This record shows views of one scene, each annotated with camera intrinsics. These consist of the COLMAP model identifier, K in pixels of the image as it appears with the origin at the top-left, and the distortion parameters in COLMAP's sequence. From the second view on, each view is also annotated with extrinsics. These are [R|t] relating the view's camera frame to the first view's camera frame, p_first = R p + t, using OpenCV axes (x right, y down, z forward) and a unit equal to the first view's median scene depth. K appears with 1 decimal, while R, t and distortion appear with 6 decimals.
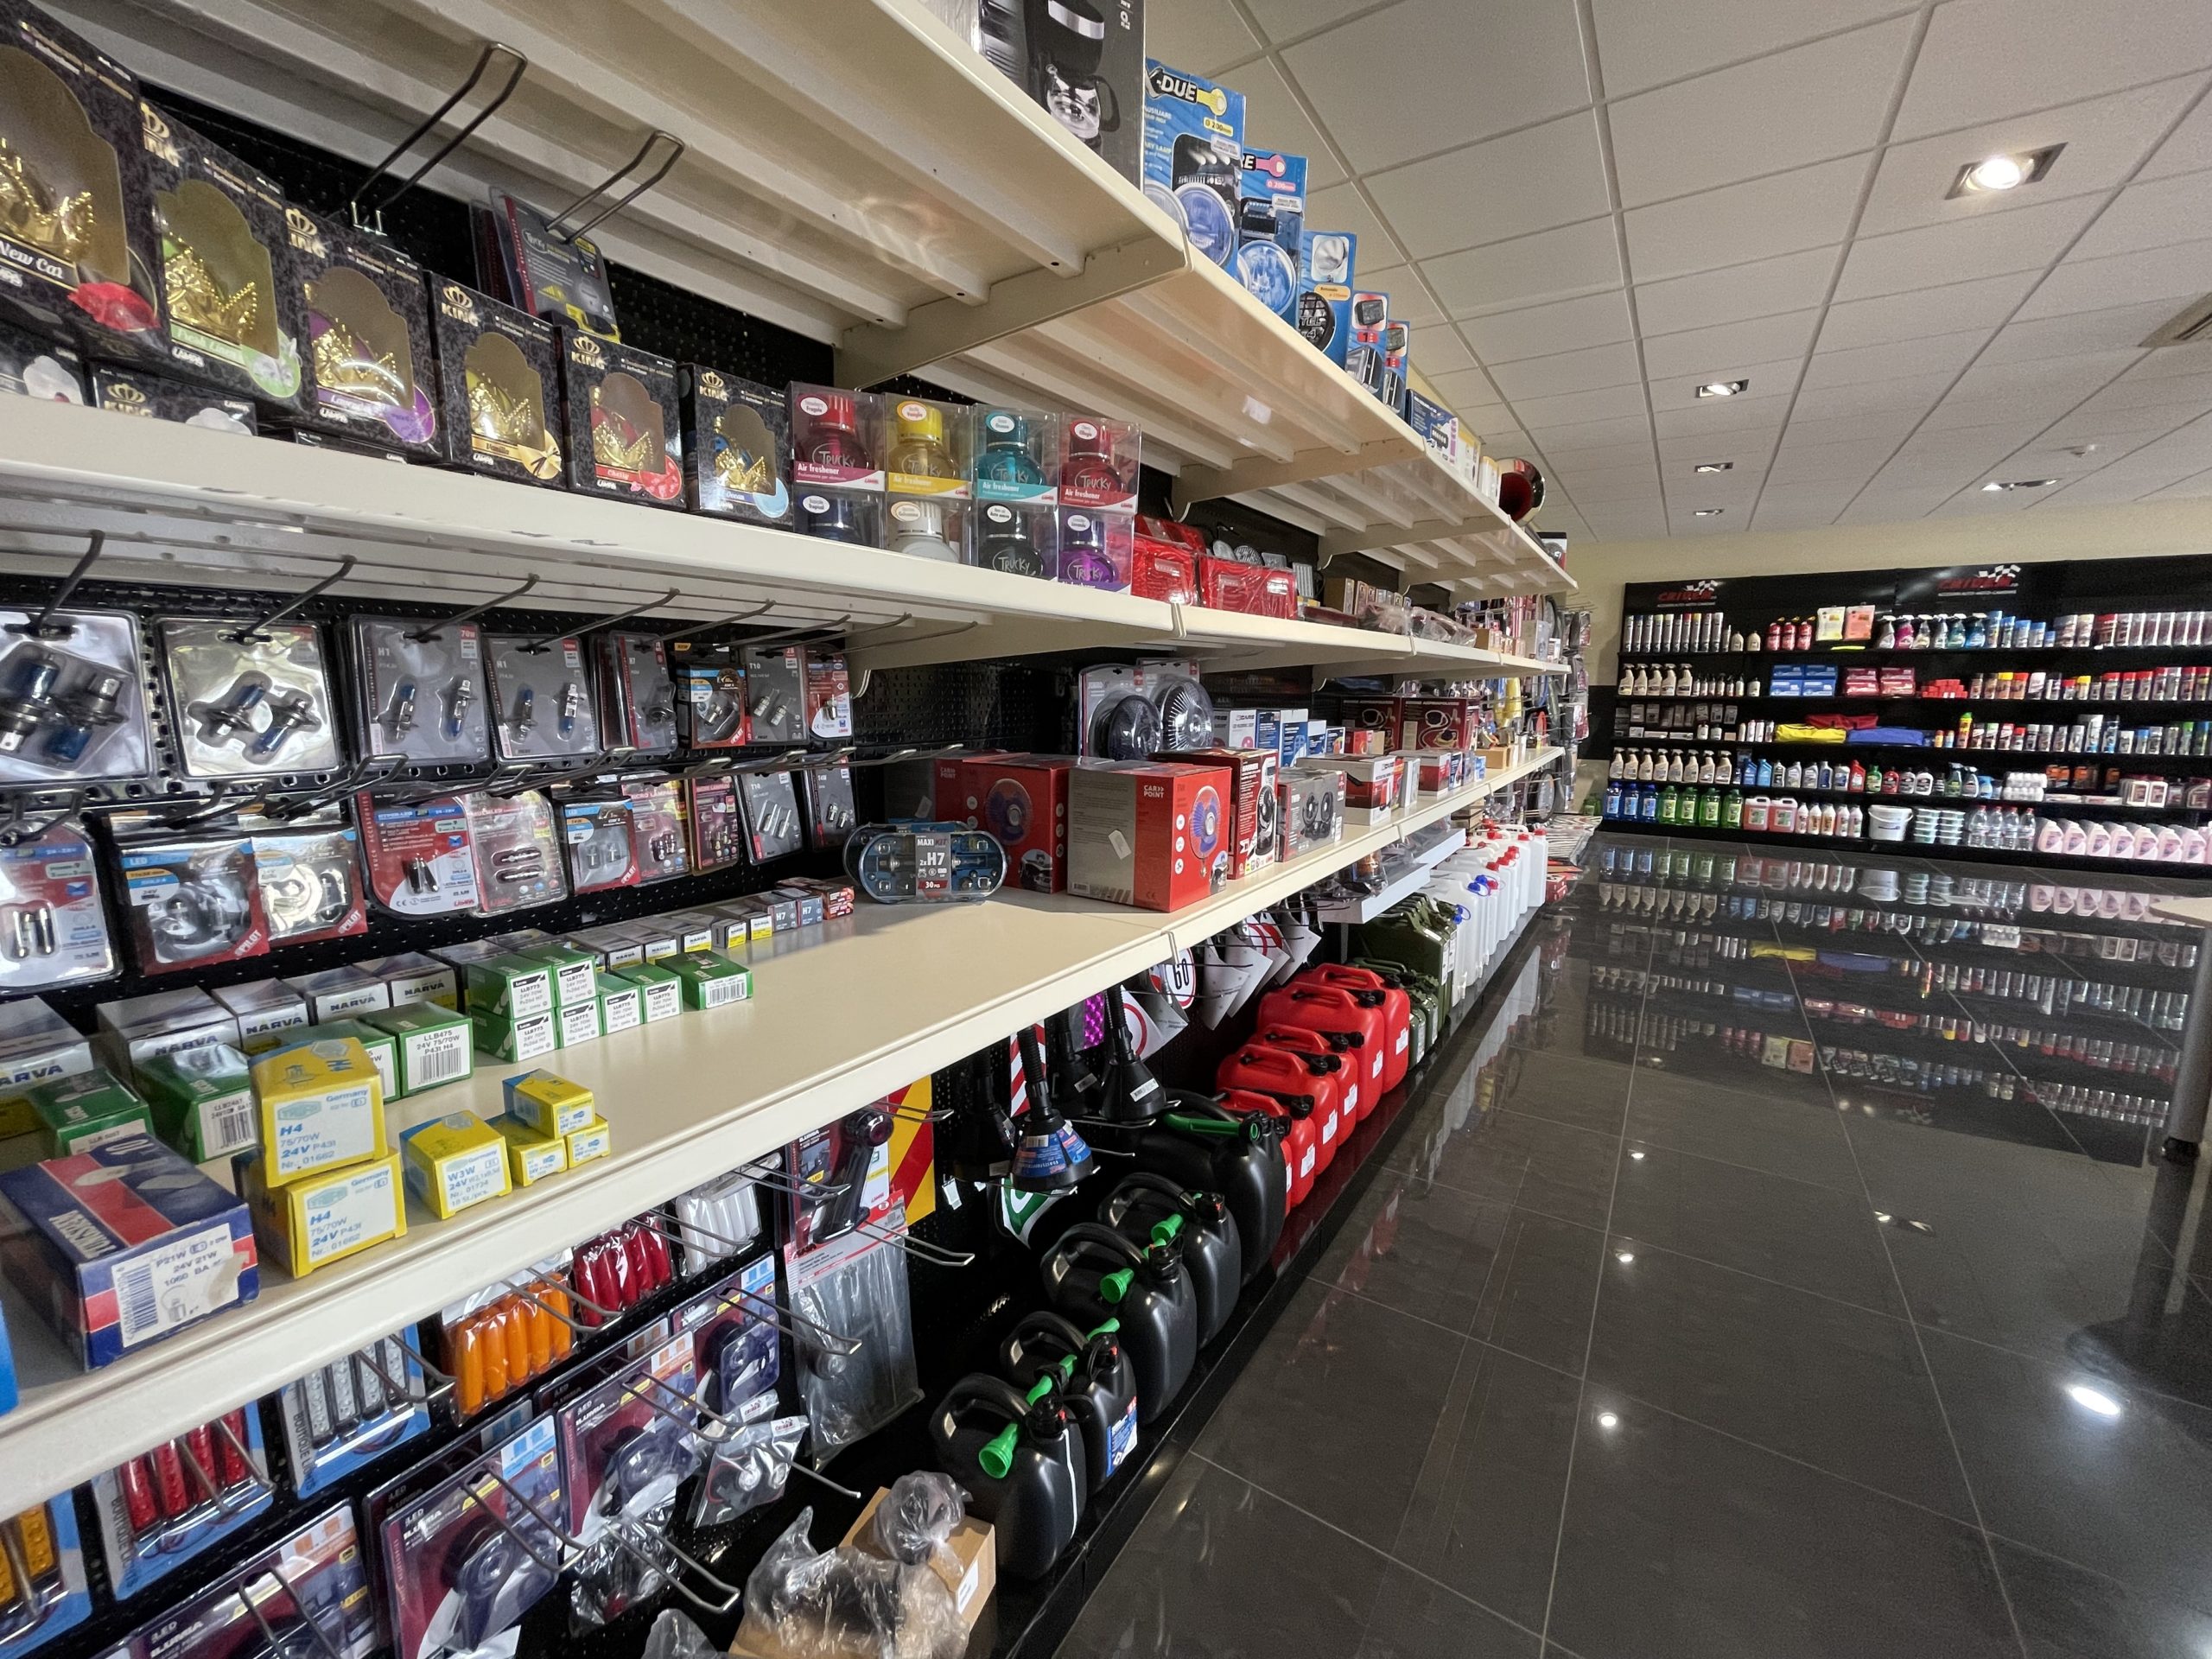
lens RADIAL K [[890.3, 0, 1103.0], [0, 890.3, 821.1], [0, 0, 1]] dist [-0.003864, 0.000206]
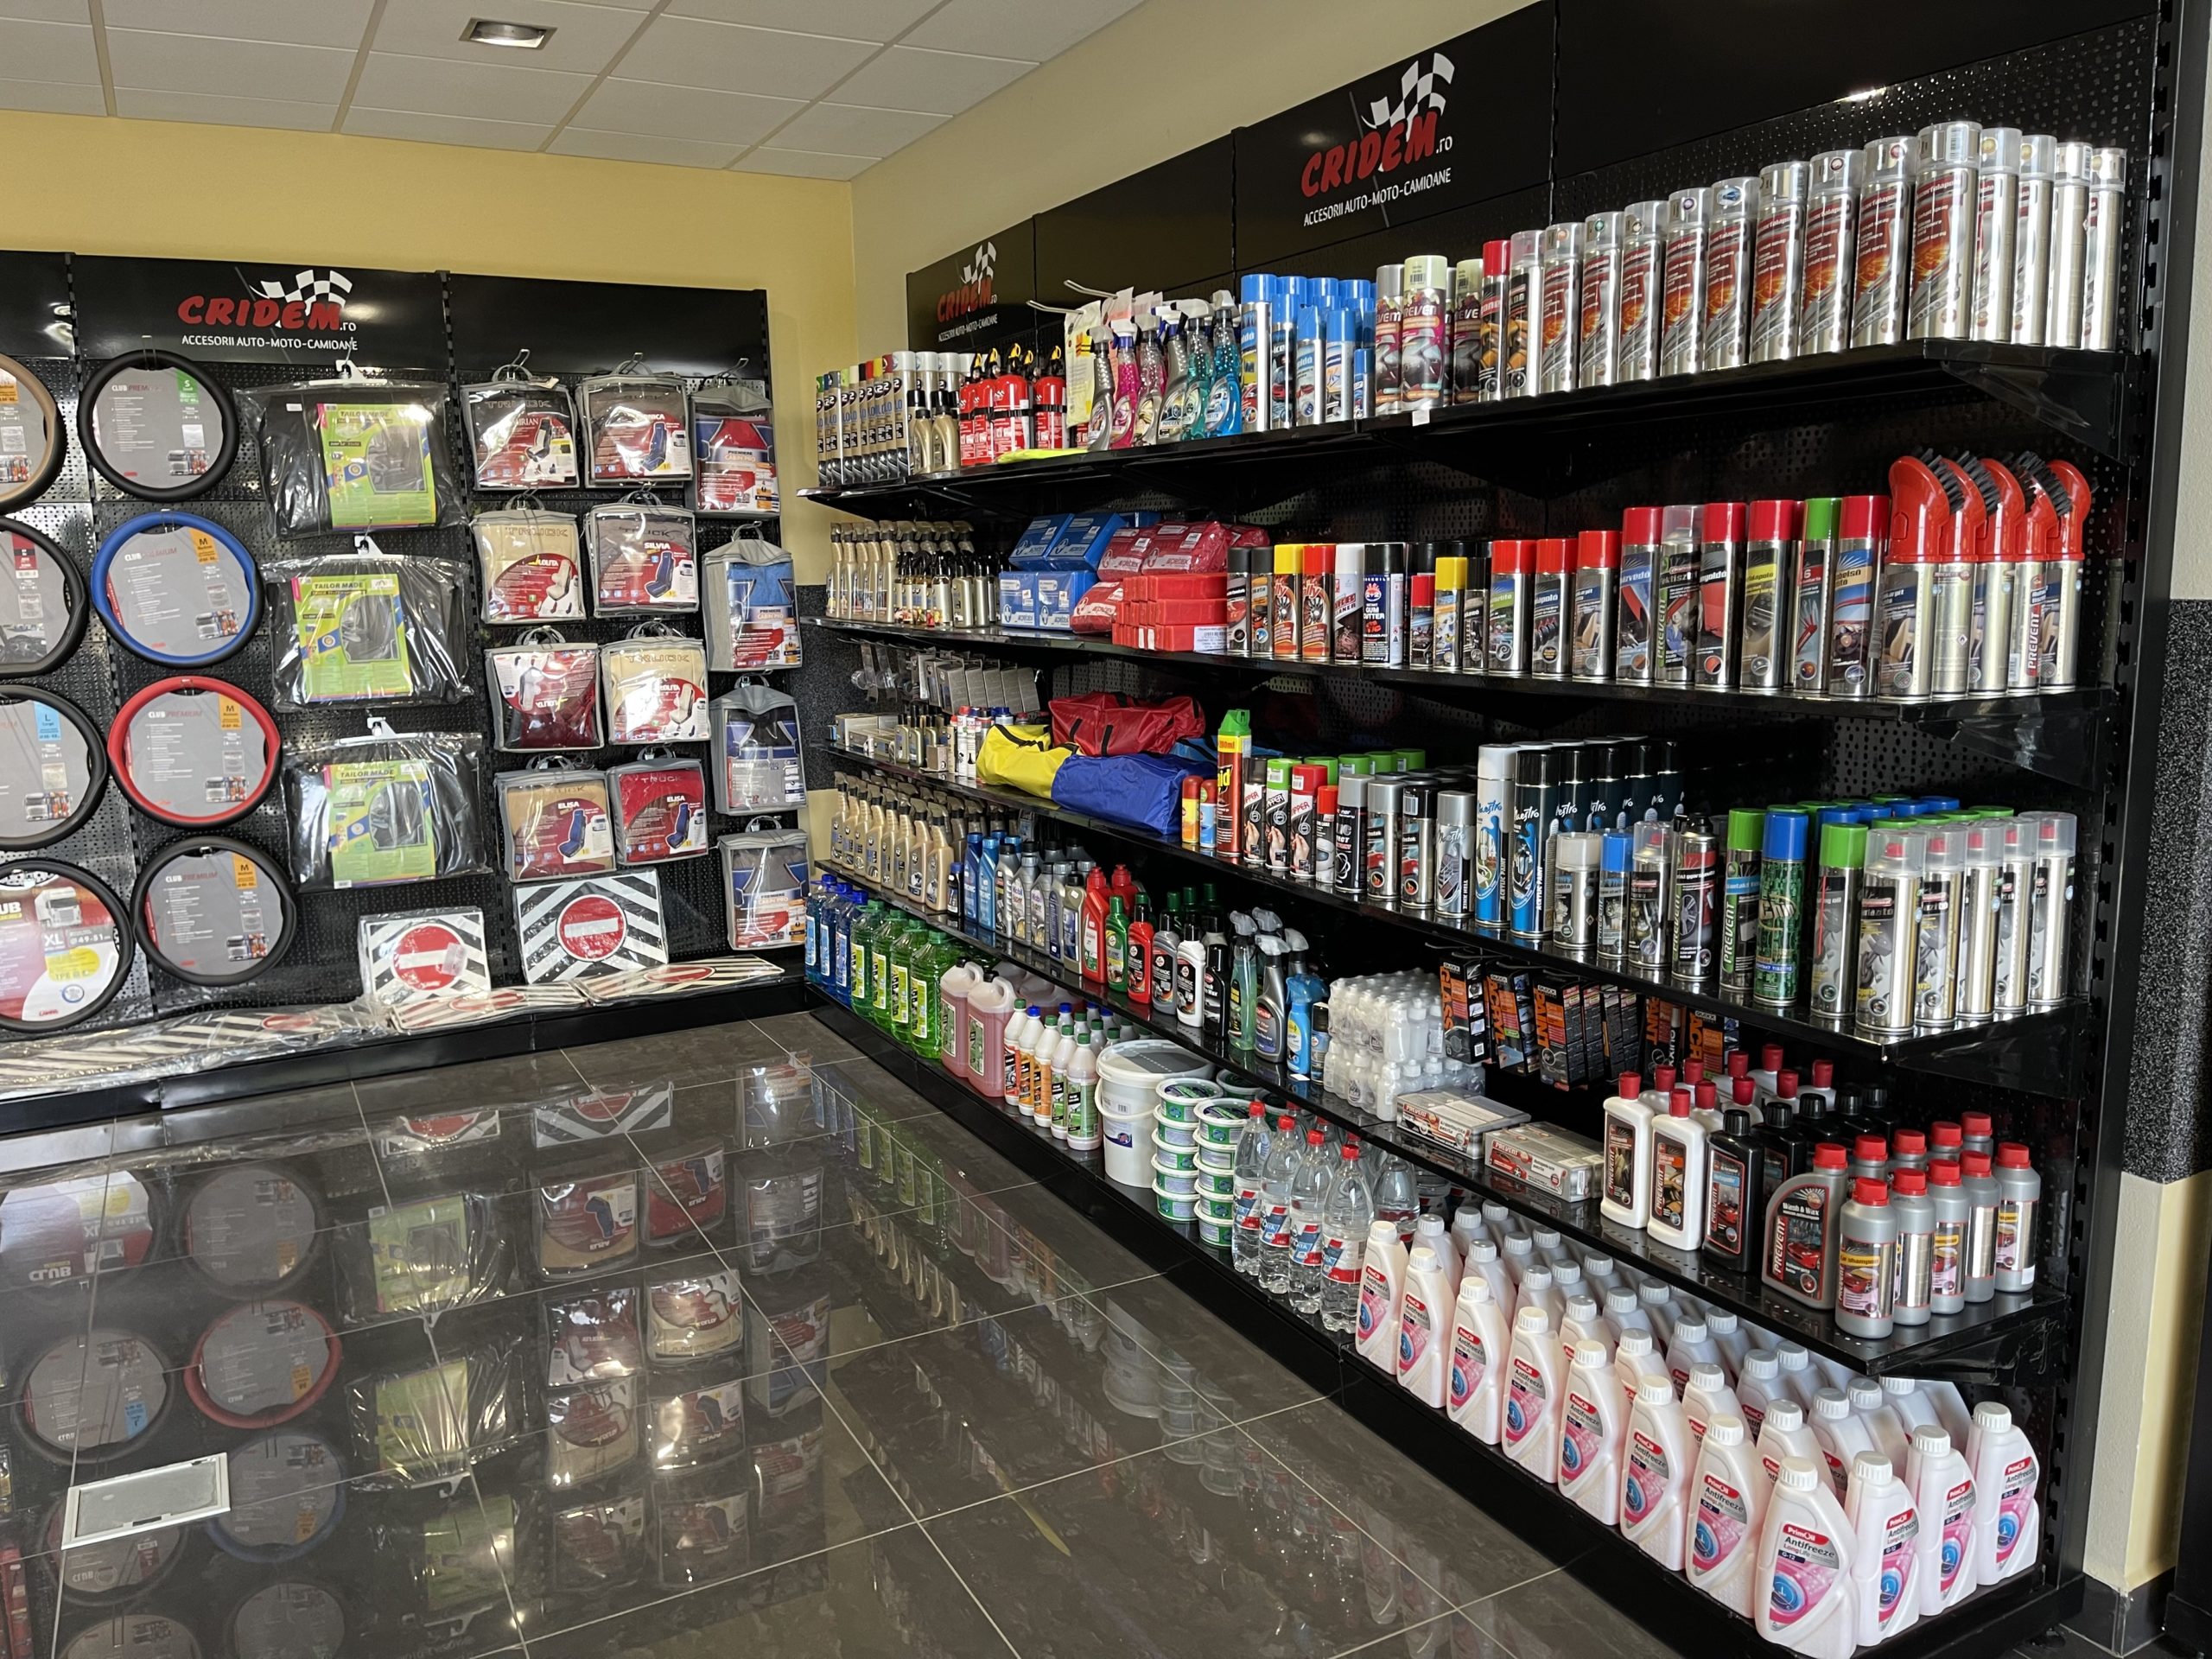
lens RADIAL K [[1667.2, 0, 1106.6], [0, 1667.2, 829.8], [0, 0, 1]] dist [0.033772, -0.009346]
pose [[0.883814, 0.061867, -0.463730, 1.181225], [-0.056711, 0.998076, 0.025071, -0.101025], [0.464389, 0.004140, 0.885622, 0.595994]]
